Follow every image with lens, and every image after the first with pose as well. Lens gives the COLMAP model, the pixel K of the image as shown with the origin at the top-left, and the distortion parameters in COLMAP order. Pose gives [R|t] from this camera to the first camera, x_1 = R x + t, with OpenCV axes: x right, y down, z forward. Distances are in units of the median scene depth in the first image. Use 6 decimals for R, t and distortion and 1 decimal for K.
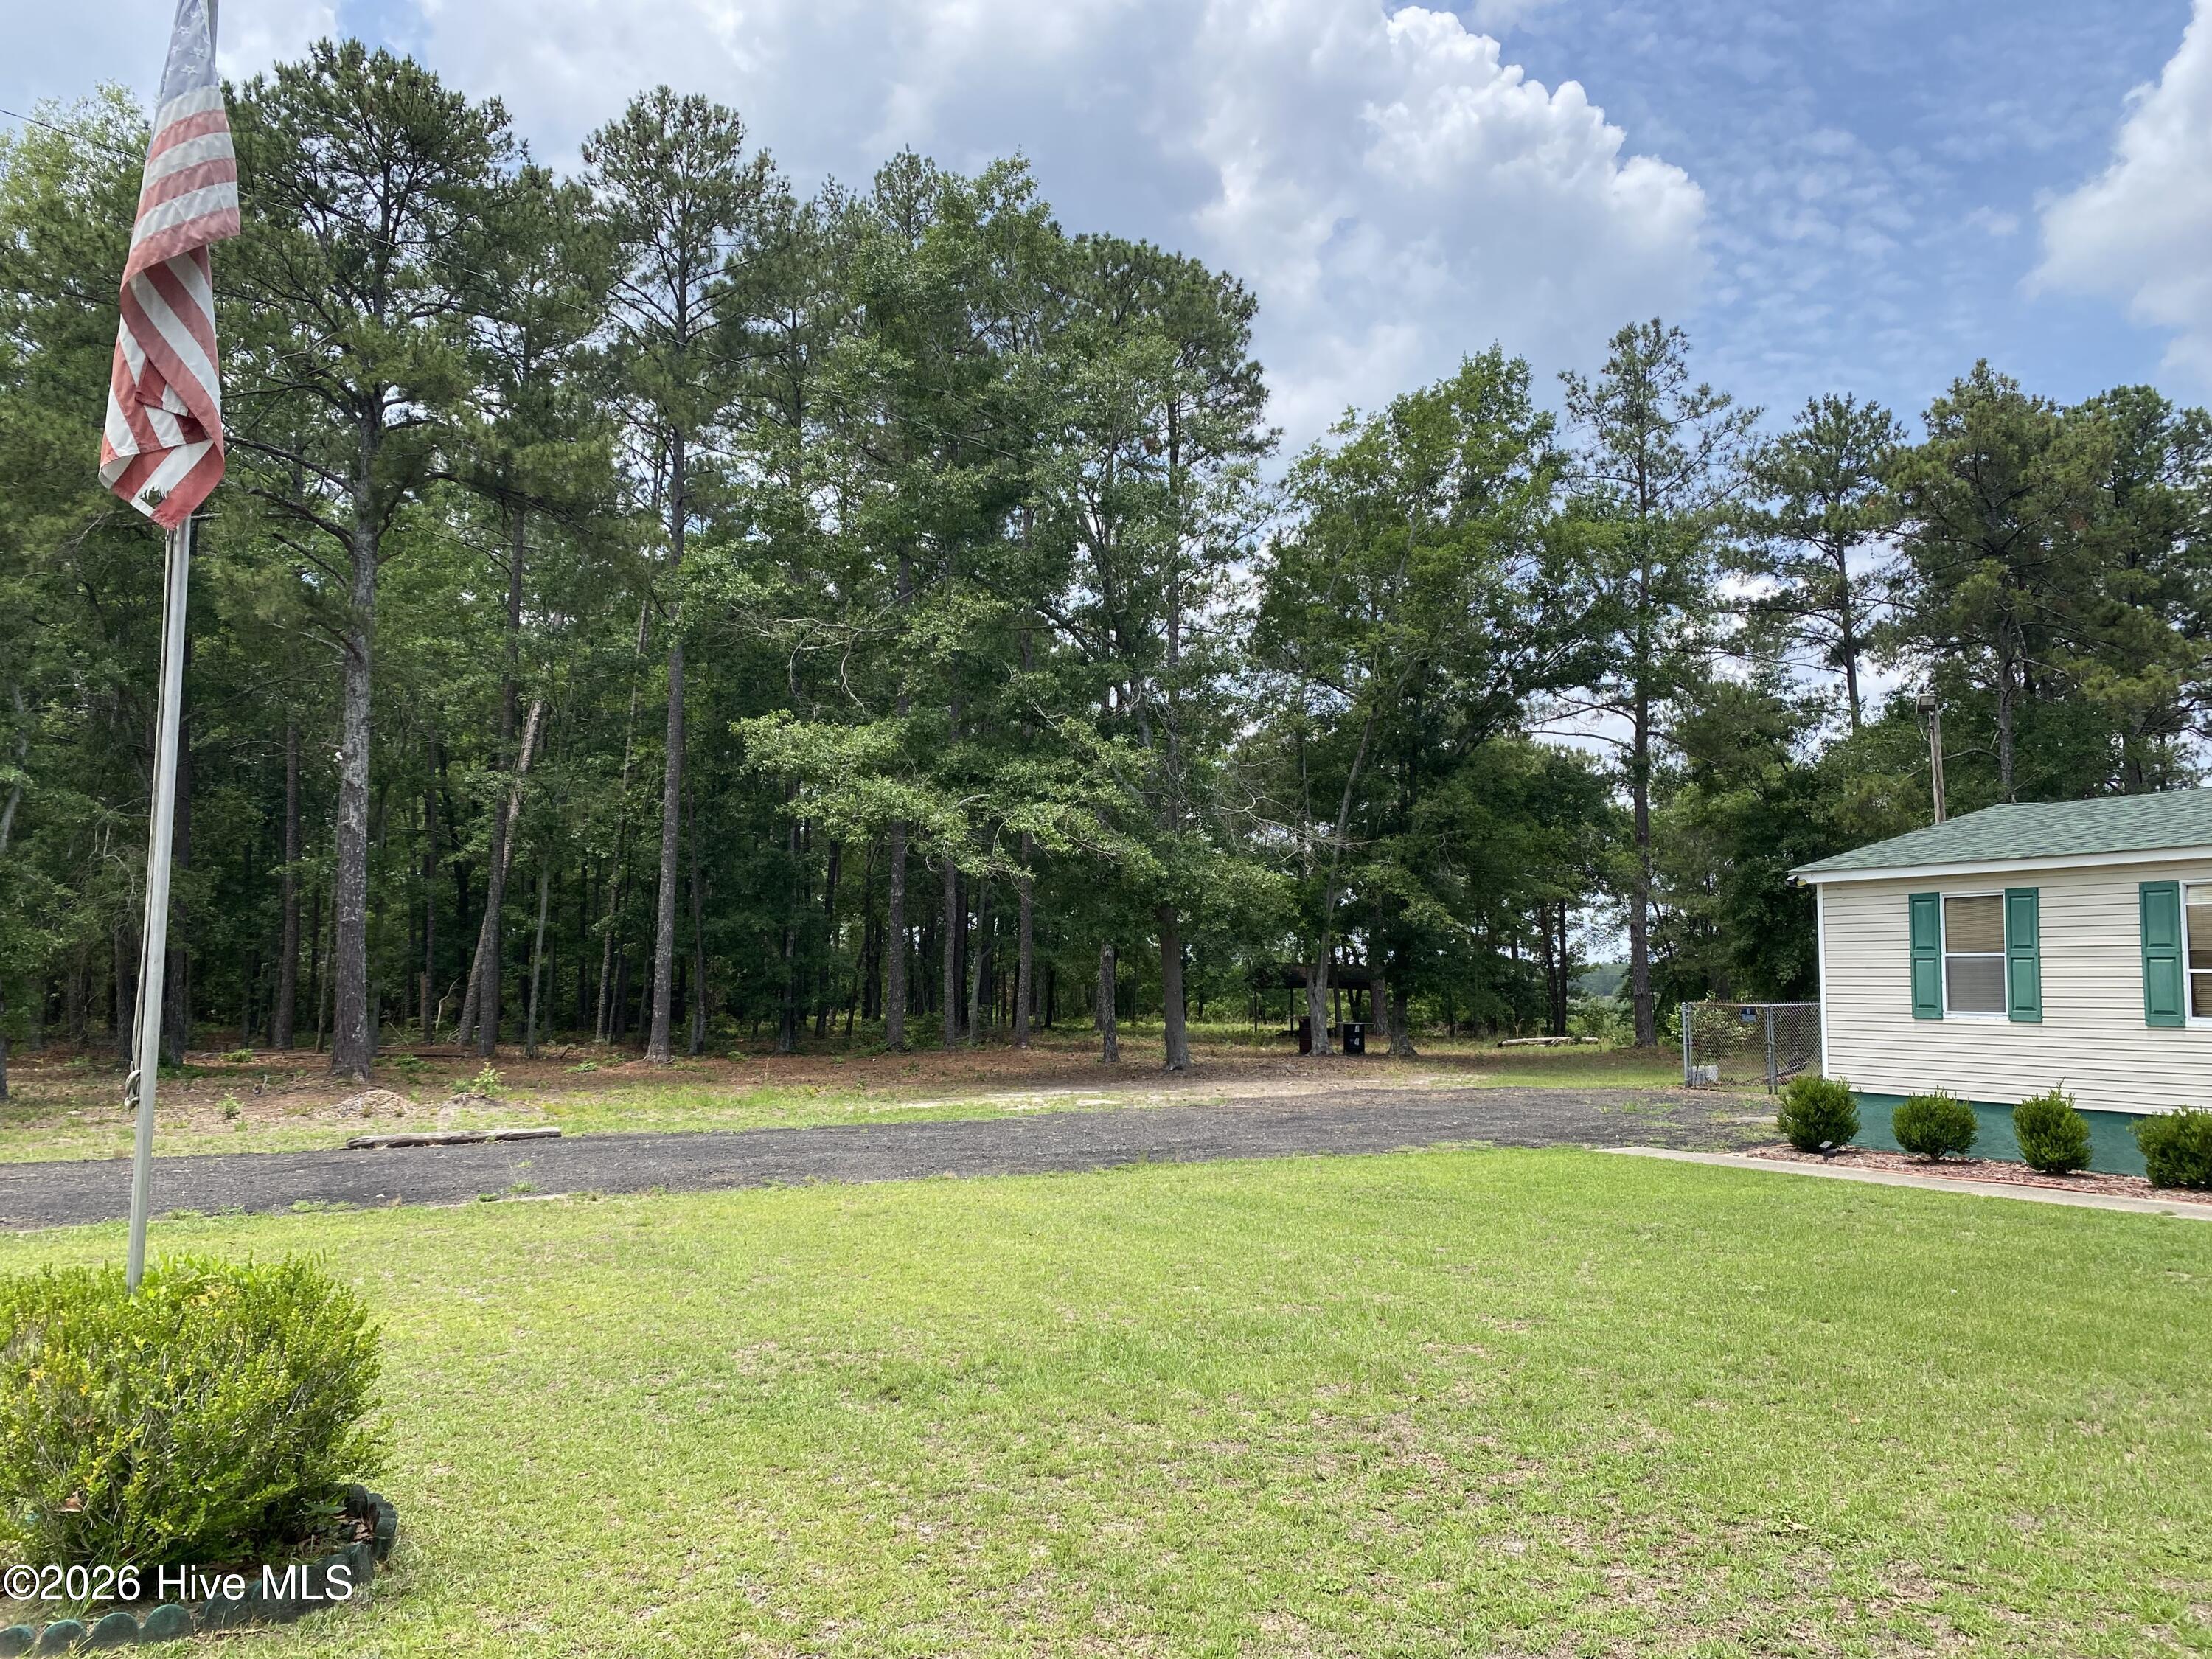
lens RADIAL K [[1677.6, 0, 1106.0], [0, 1677.6, 829.5], [0, 0, 1]] dist [0.000711, -0.003573]
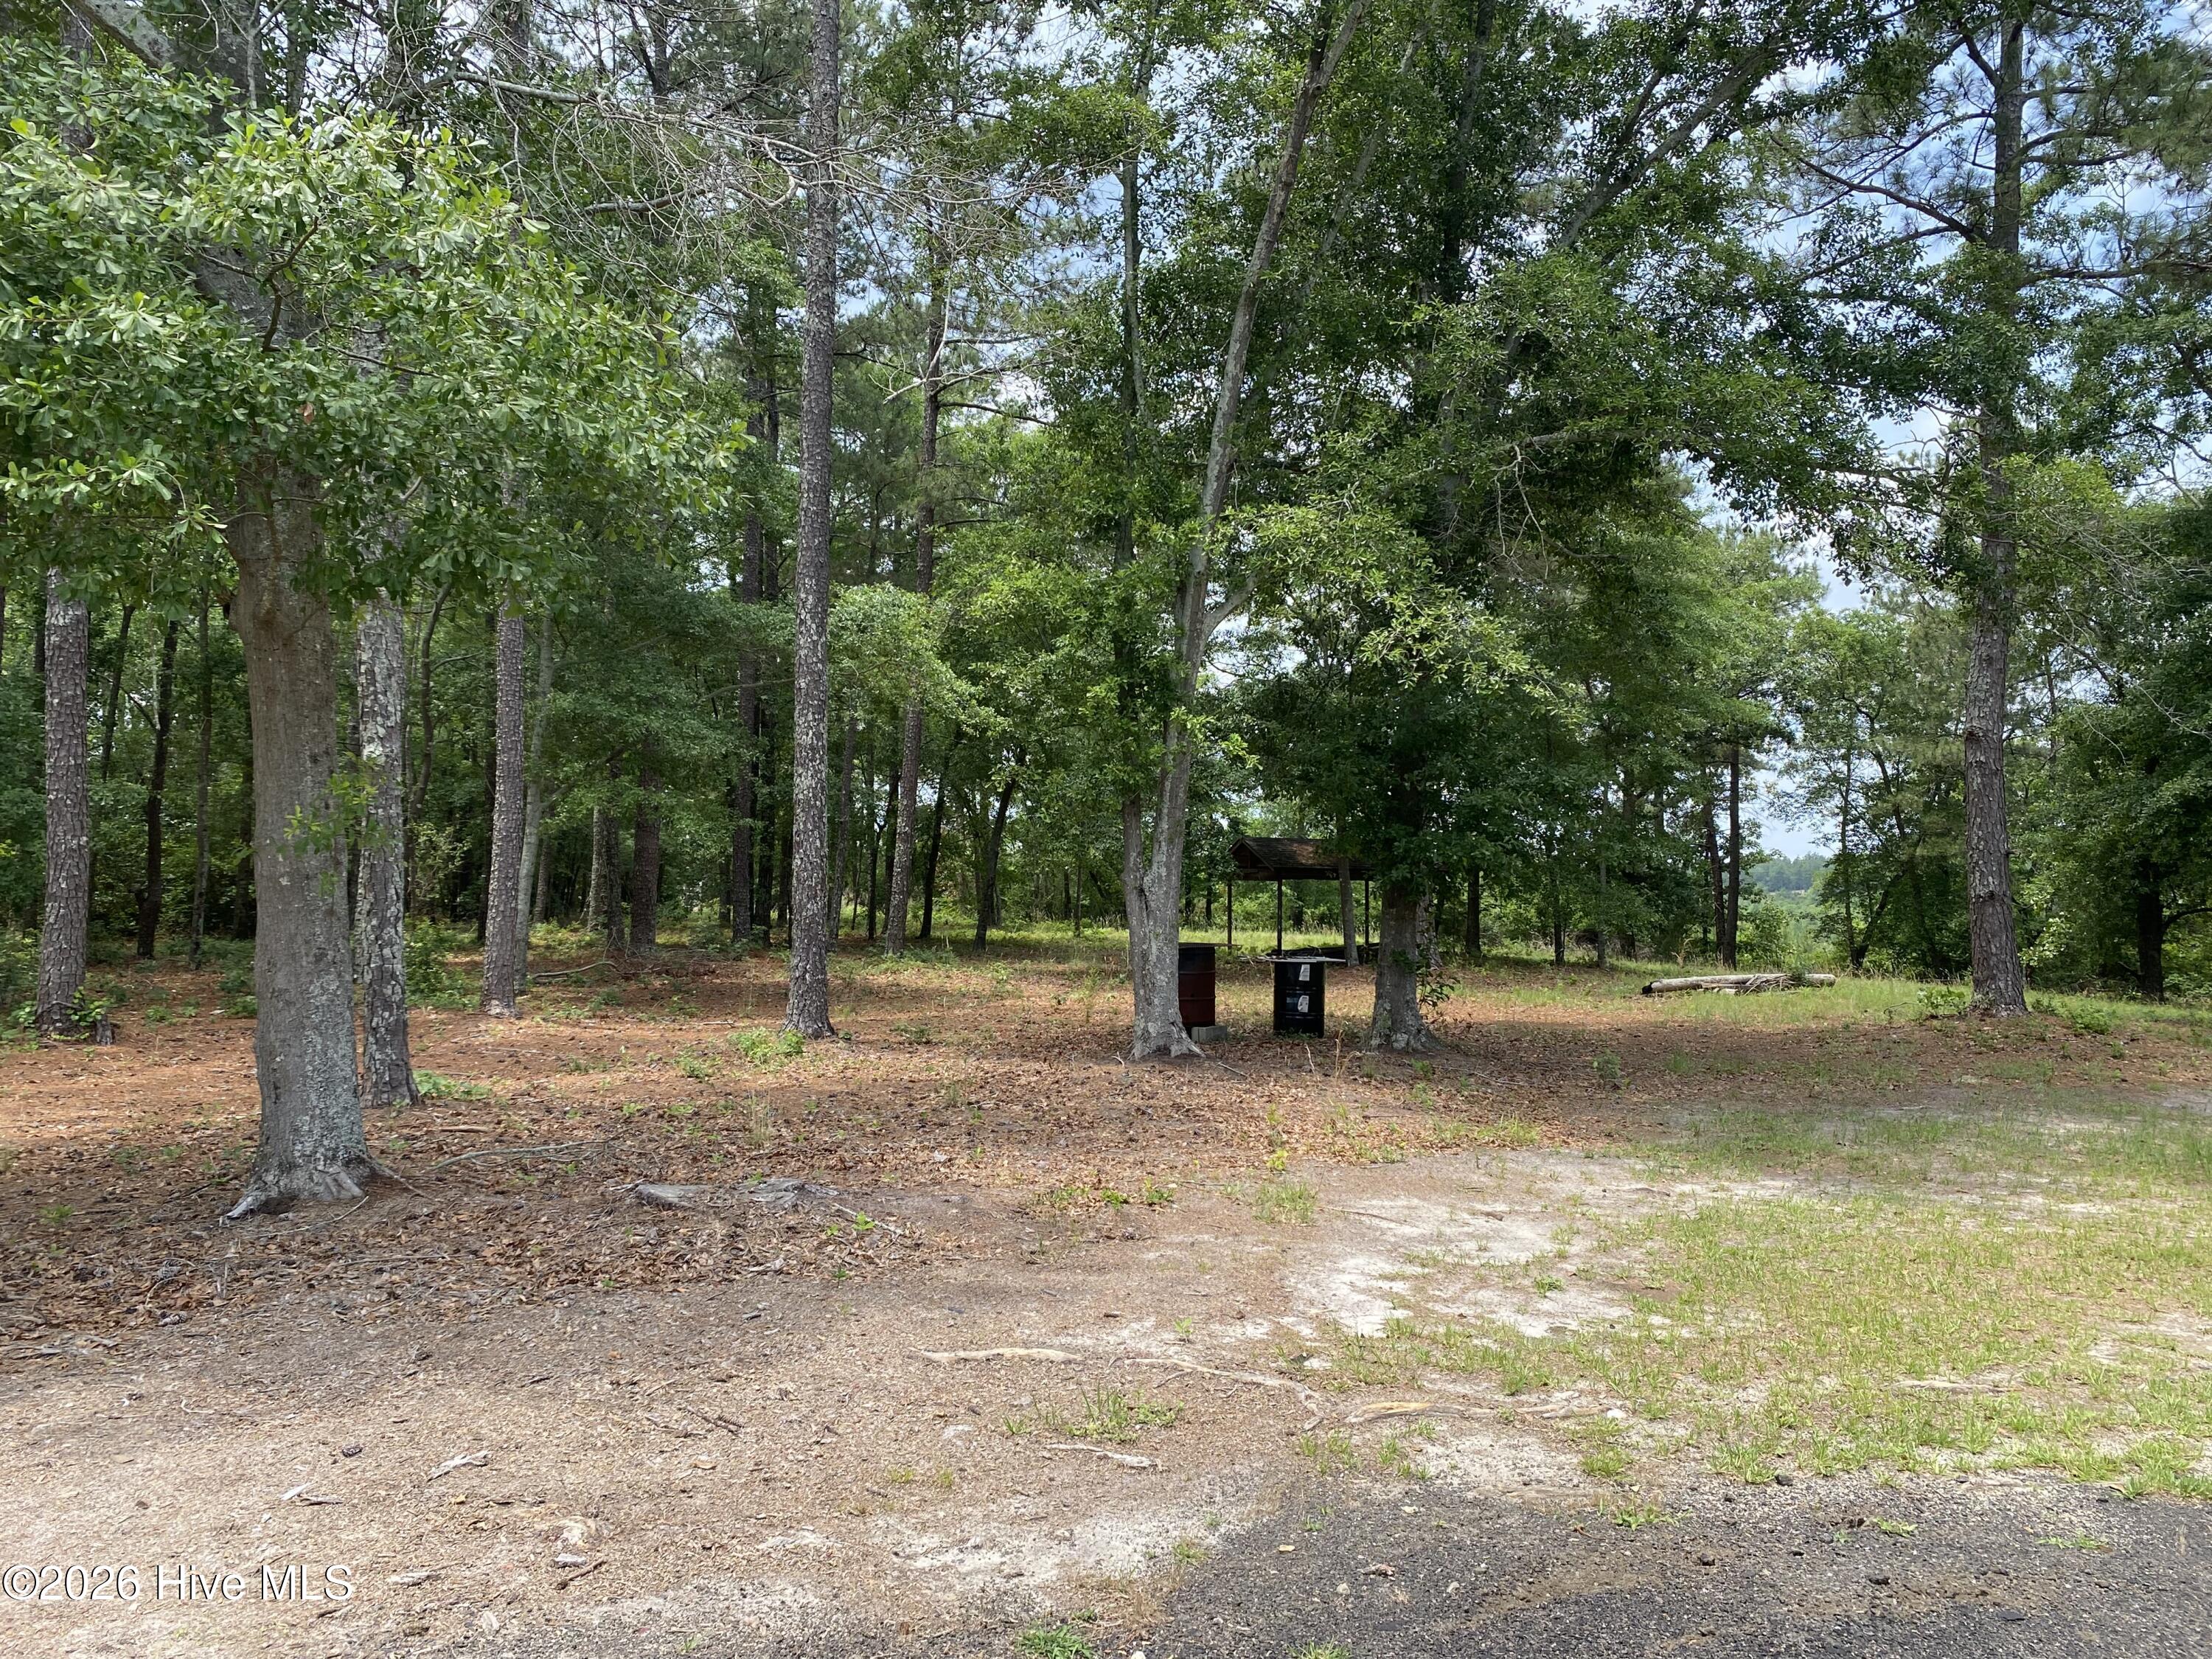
lens RADIAL K [[1677.6, 0, 1106.0], [0, 1677.6, 829.5], [0, 0, 1]] dist [0.000711, -0.003573]
pose [[0.996978, 0.014475, -0.076319, 0.068902], [-0.009540, 0.997863, 0.064638, 0.030846], [0.077092, -0.063715, 0.994986, 0.299270]]
